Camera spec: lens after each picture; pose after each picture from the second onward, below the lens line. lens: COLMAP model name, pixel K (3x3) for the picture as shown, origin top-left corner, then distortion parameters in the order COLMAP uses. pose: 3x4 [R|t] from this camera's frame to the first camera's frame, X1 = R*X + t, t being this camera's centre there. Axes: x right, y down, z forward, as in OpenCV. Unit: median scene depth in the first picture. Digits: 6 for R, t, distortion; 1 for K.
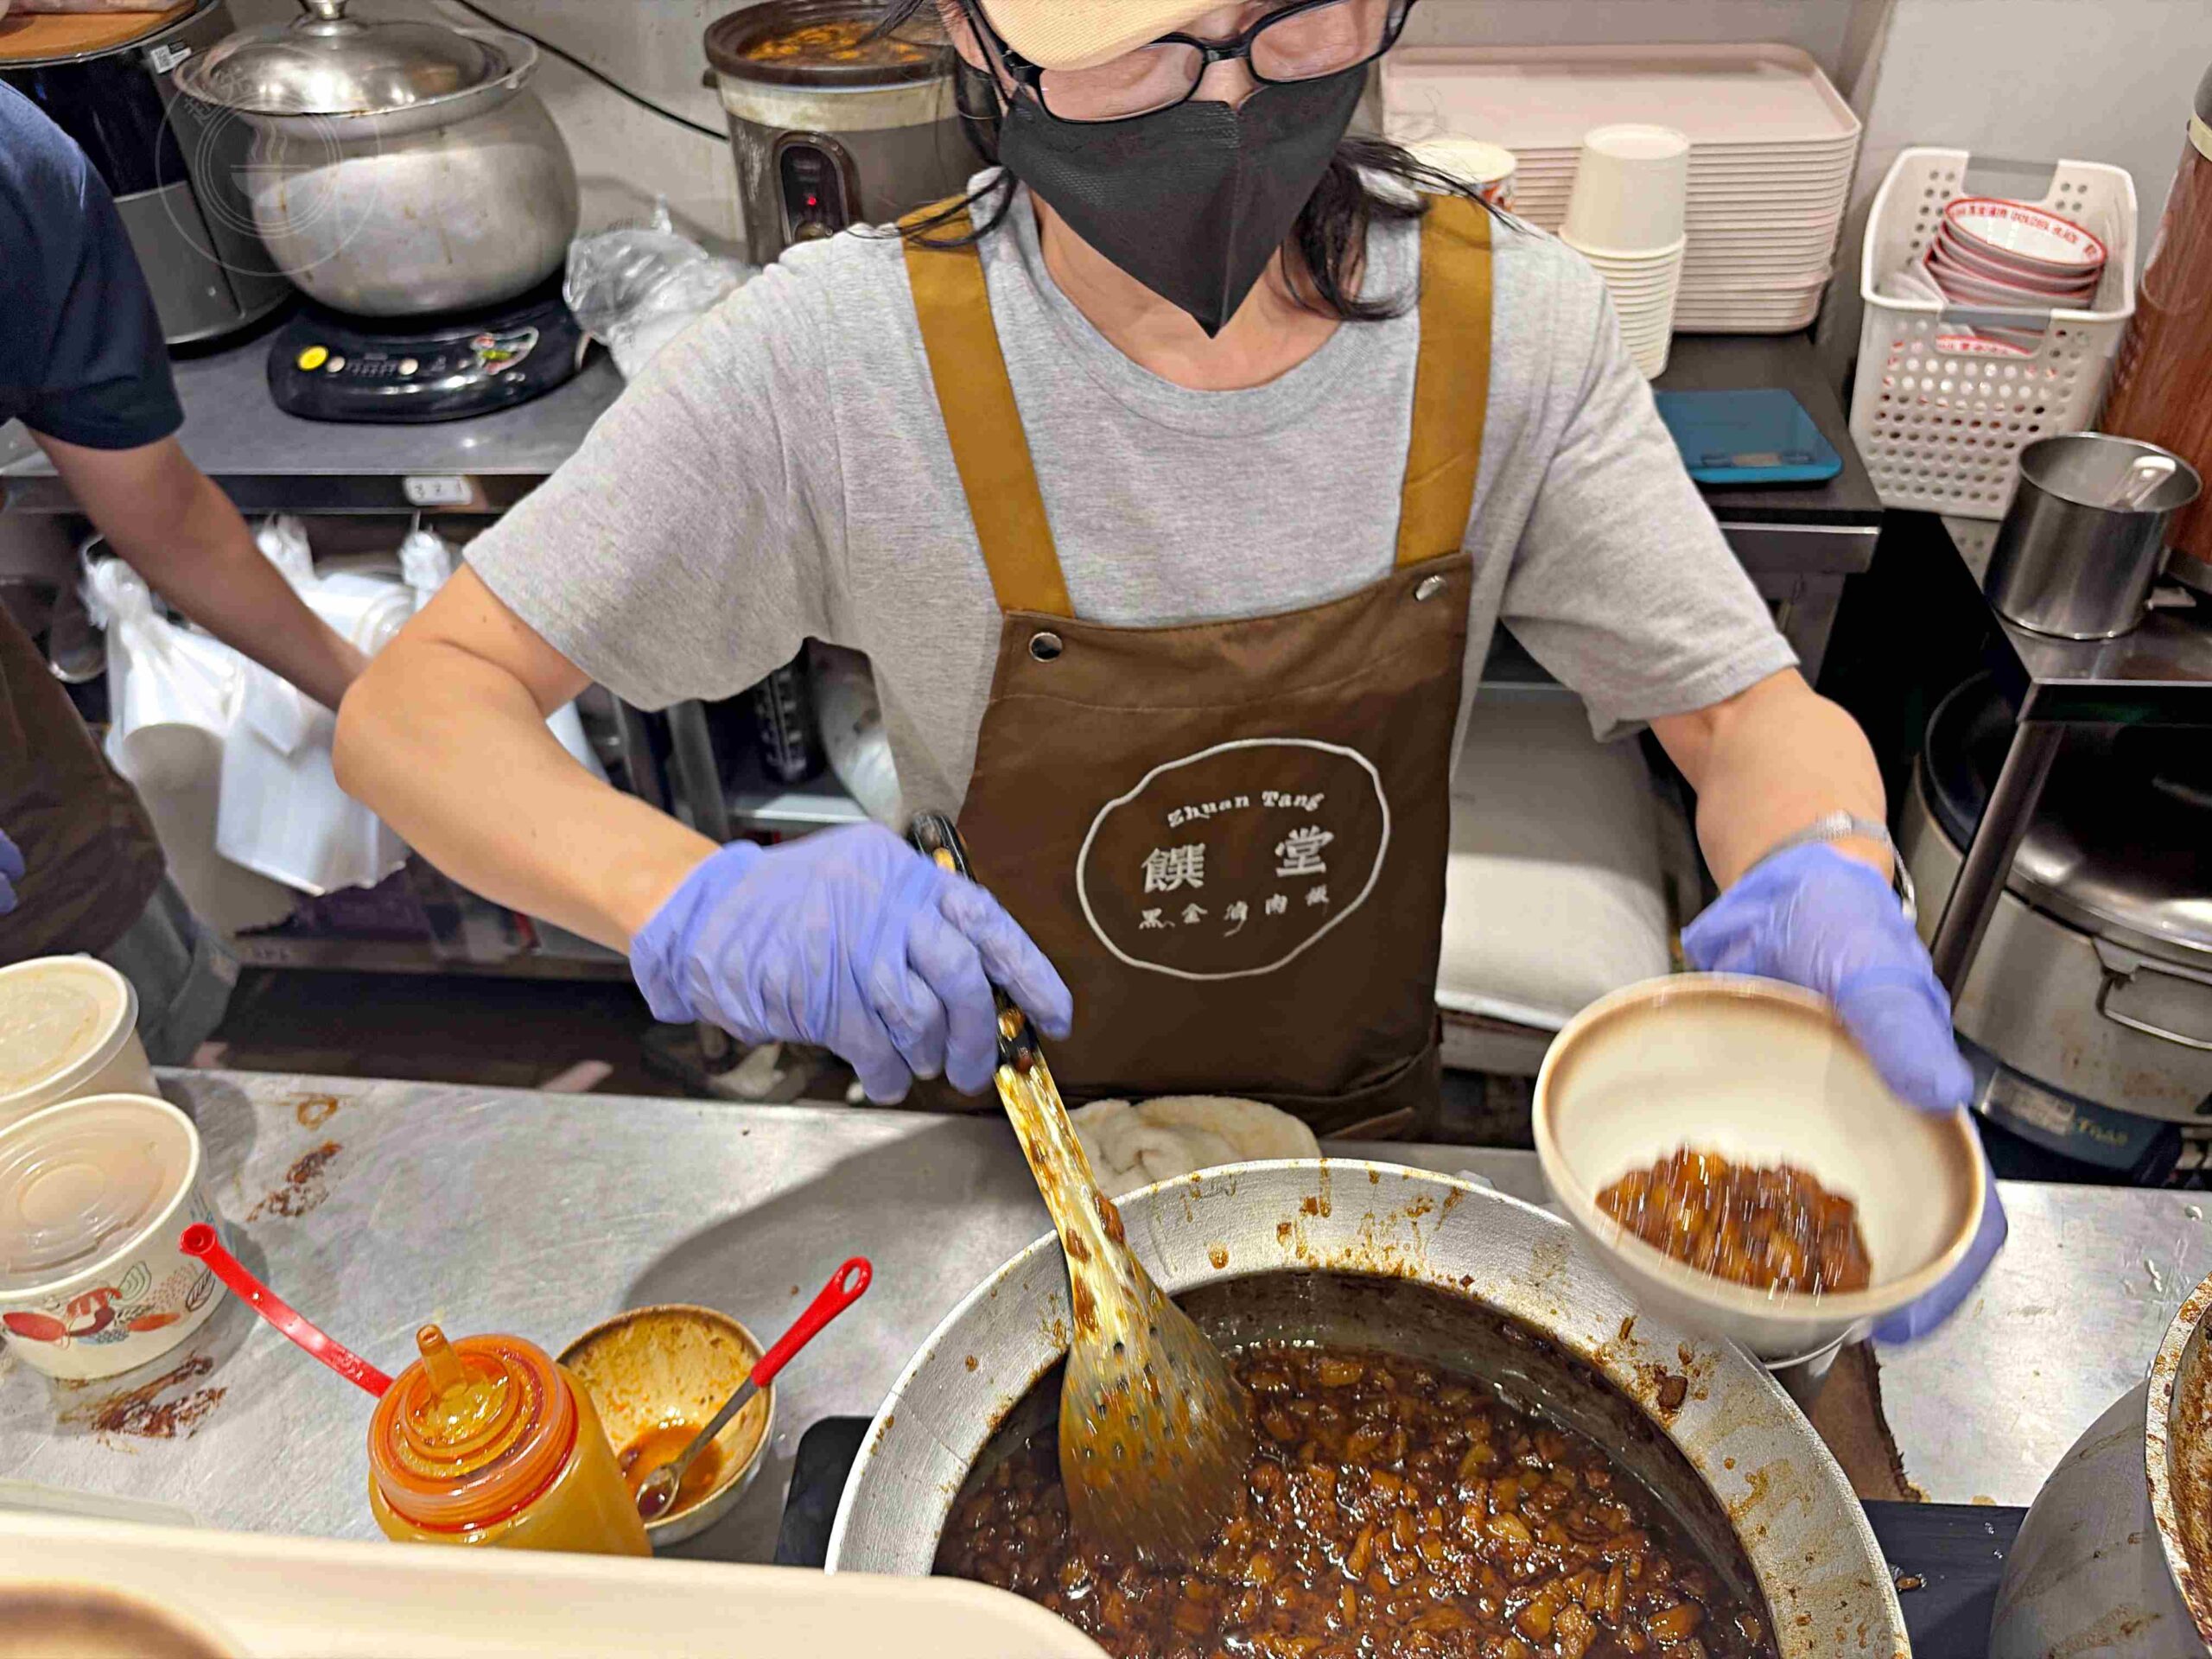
lens RADIAL K [[1647.4, 0, 1114.9], [0, 1647.4, 855.8], [0, 0, 1]] dist [0.057861, -0.083106]
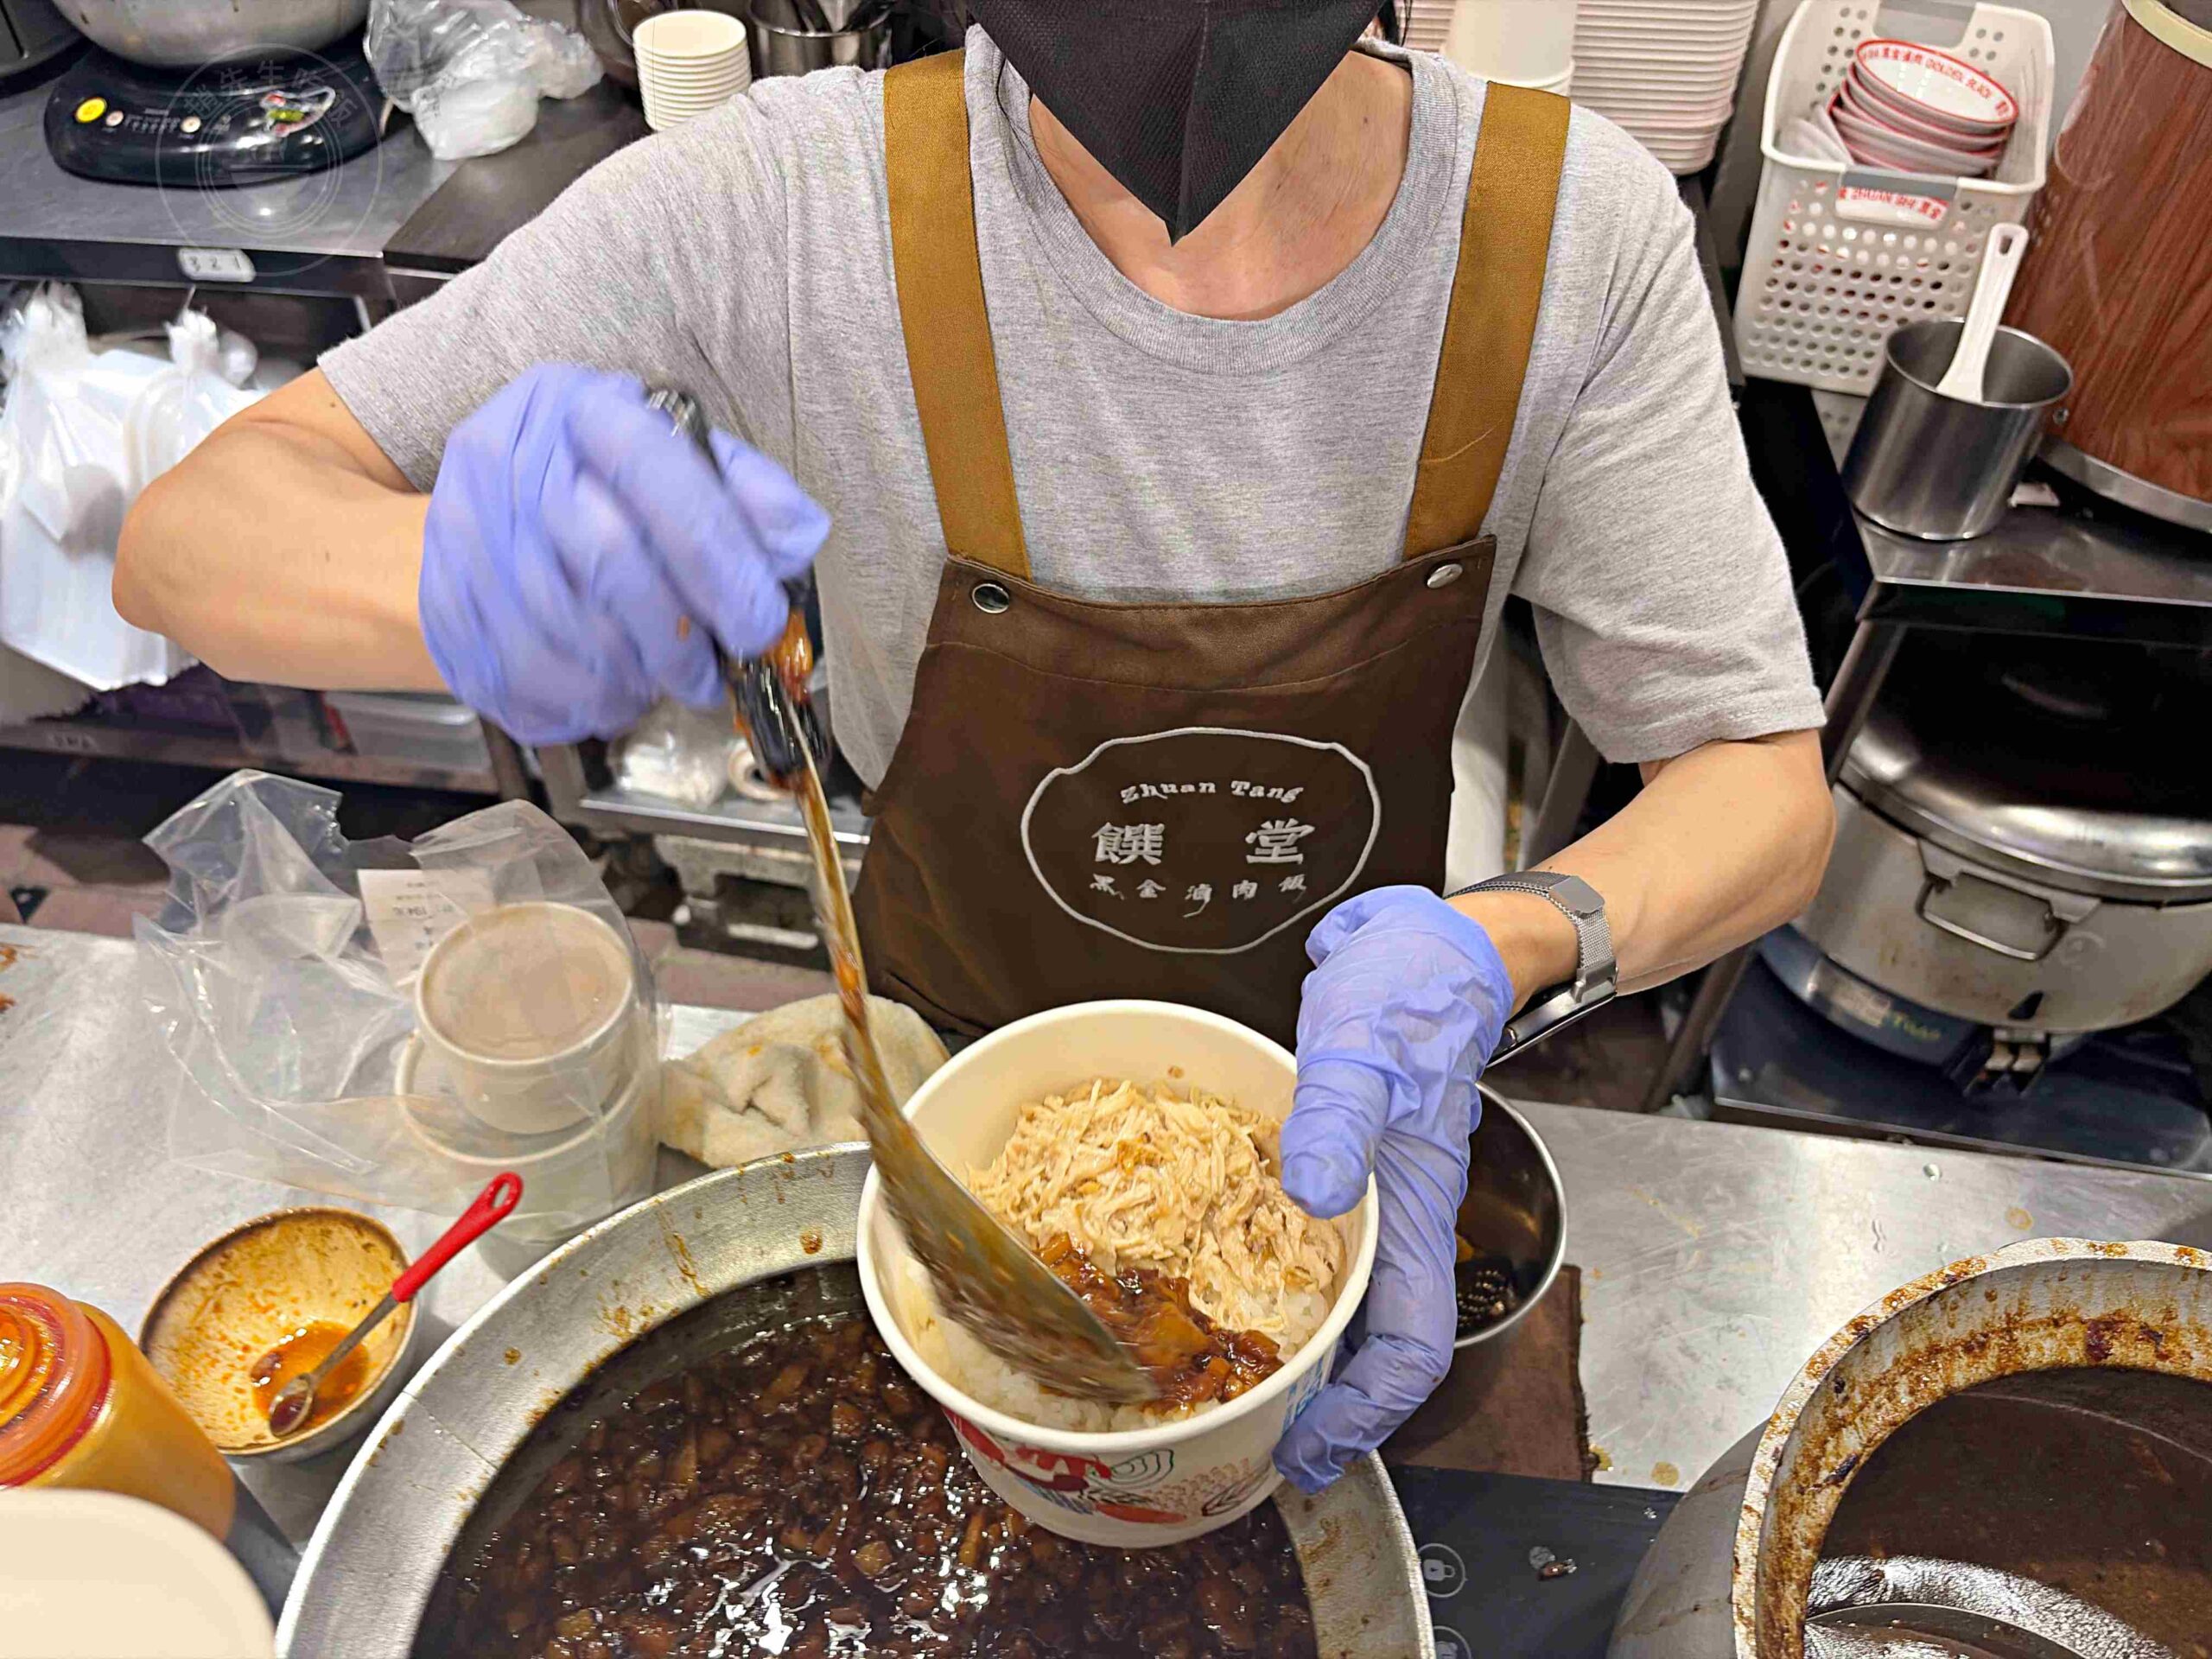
lens RADIAL K [[1655.2, 0, 1101.0], [0, 1655.2, 802.1], [0, 0, 1]] dist [0.020749, -0.047163]
pose [[0.998343, 0.049792, 0.028832, 0.080225], [-0.052385, 0.993853, 0.097534, -0.042254], [-0.023798, -0.098883, 0.994814, 0.046356]]
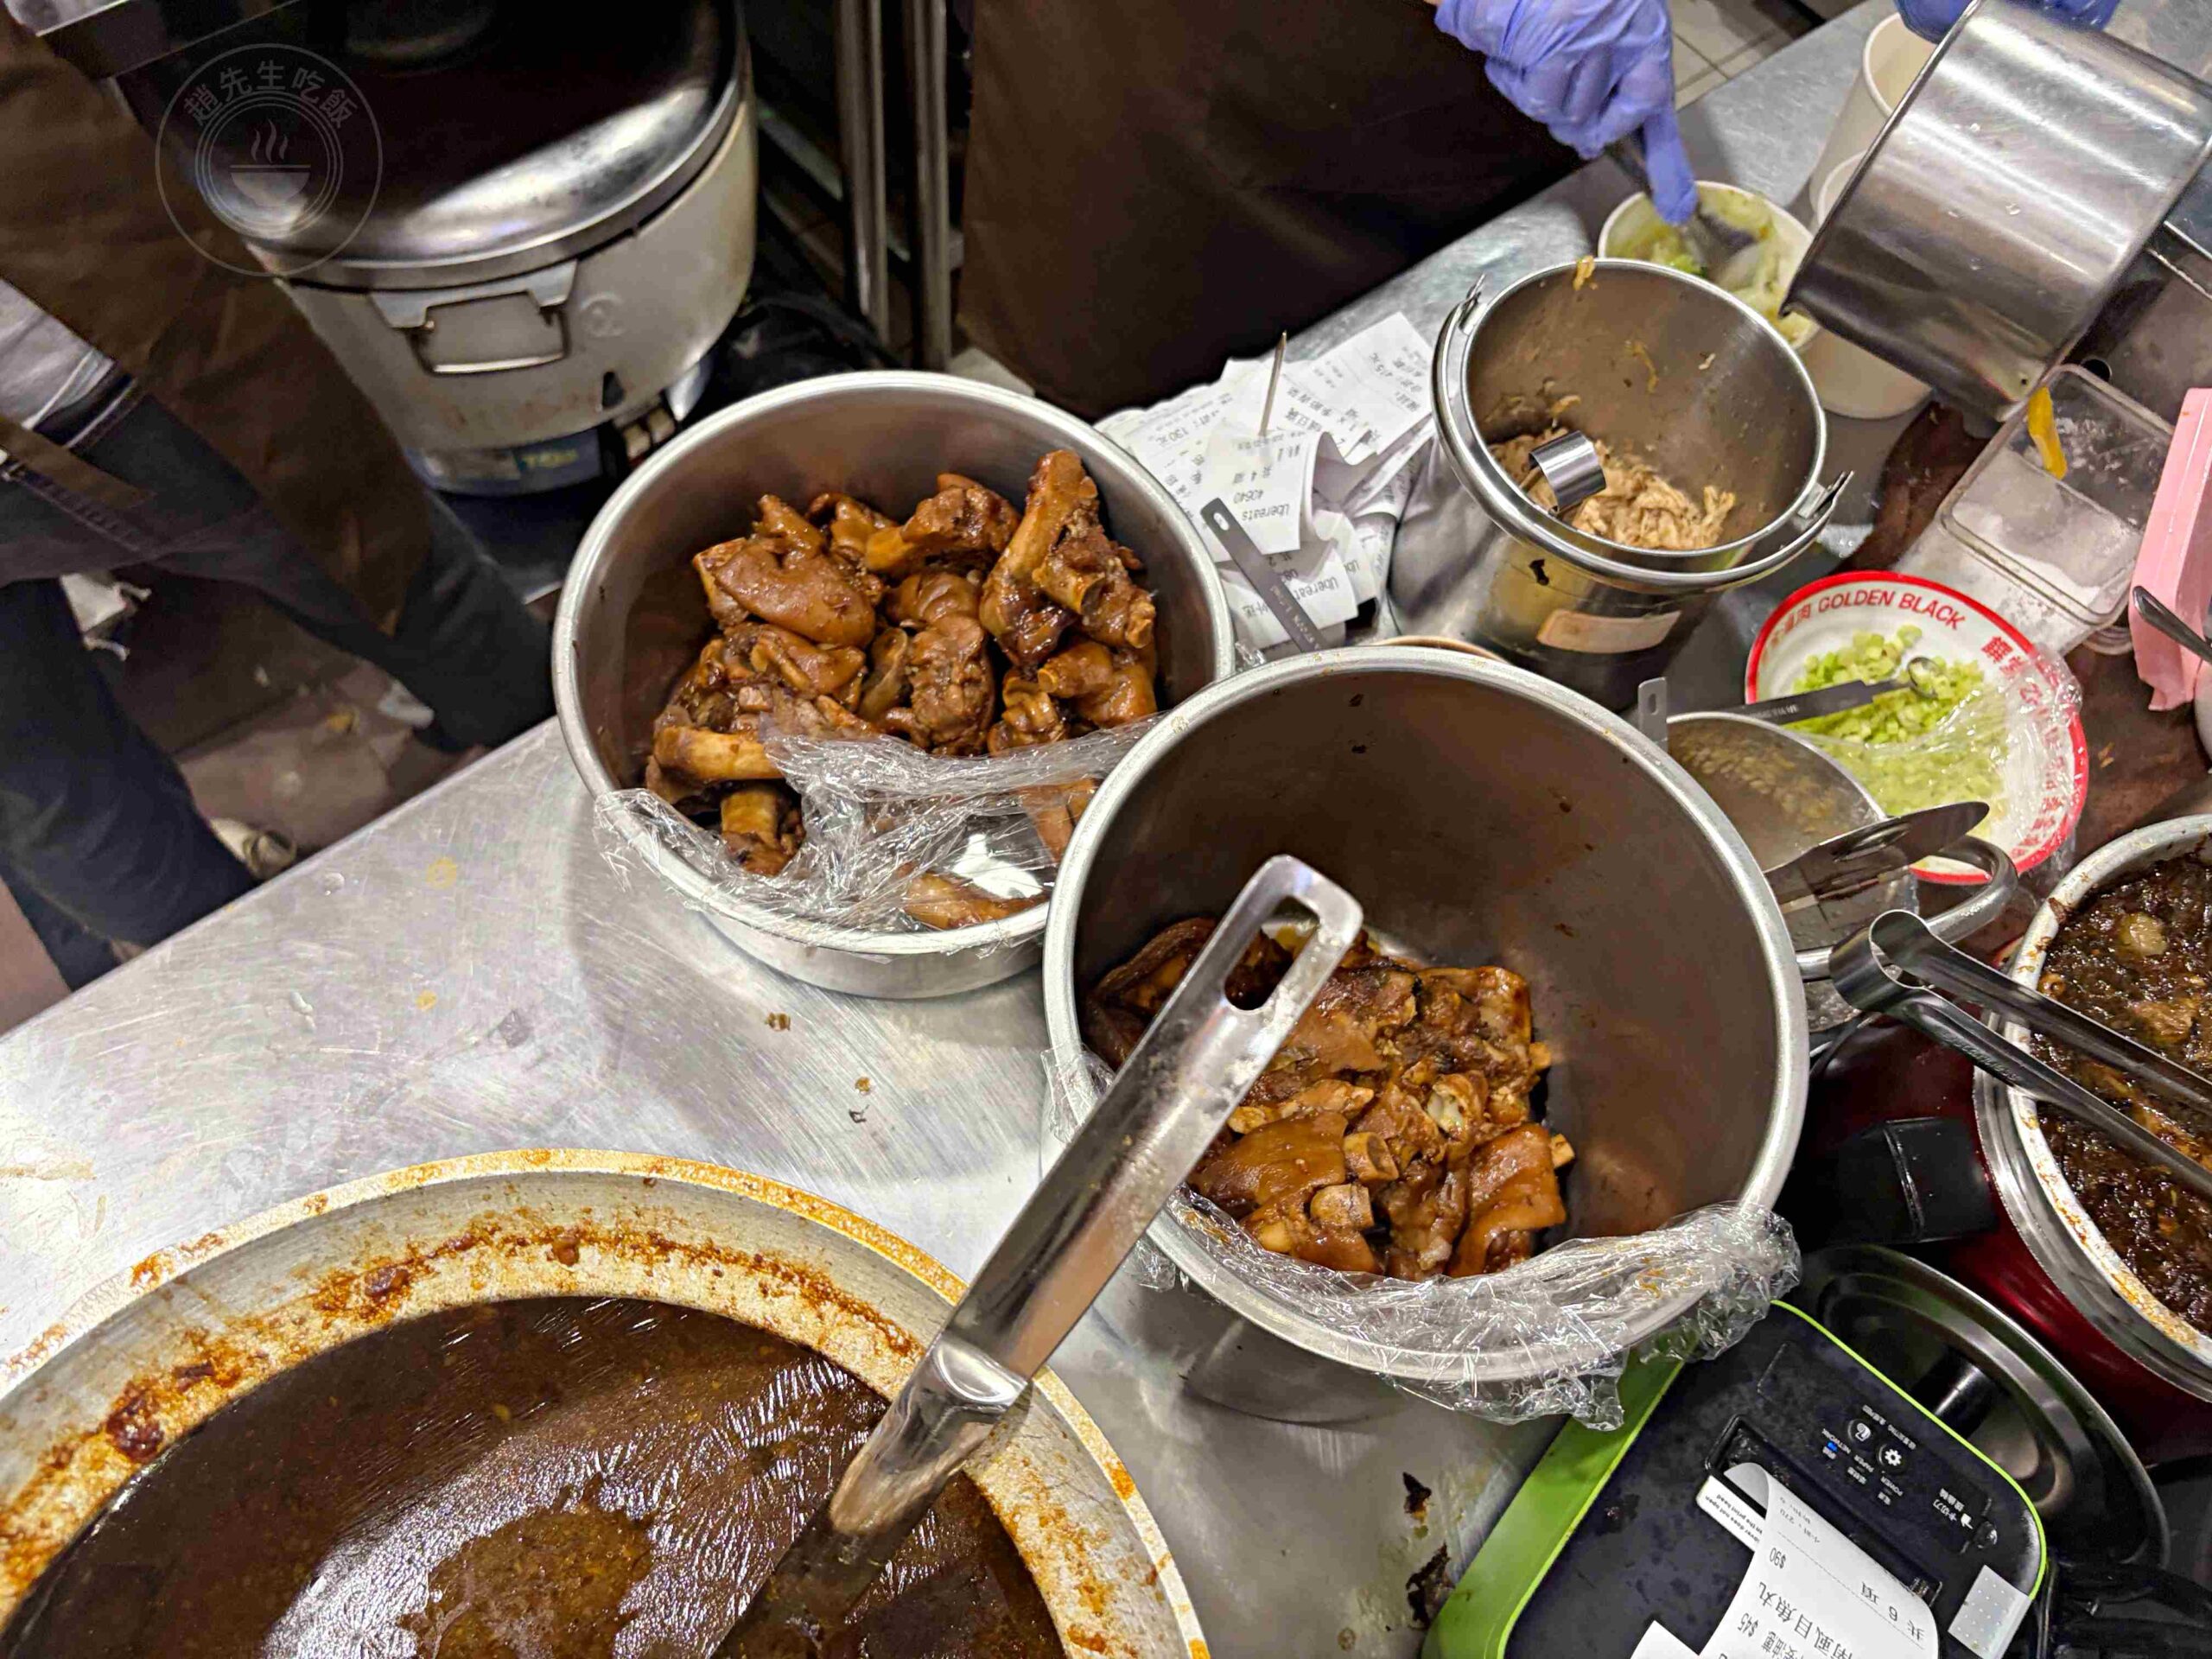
lens RADIAL K [[1655.2, 0, 1101.0], [0, 1655.2, 802.1], [0, 0, 1]] dist [0.020749, -0.047163]
pose [[0.700917, -0.595408, 0.392689, 0.397374], [0.360875, 0.770944, 0.524800, -0.054081], [-0.615211, -0.226129, 0.755235, 0.138999]]
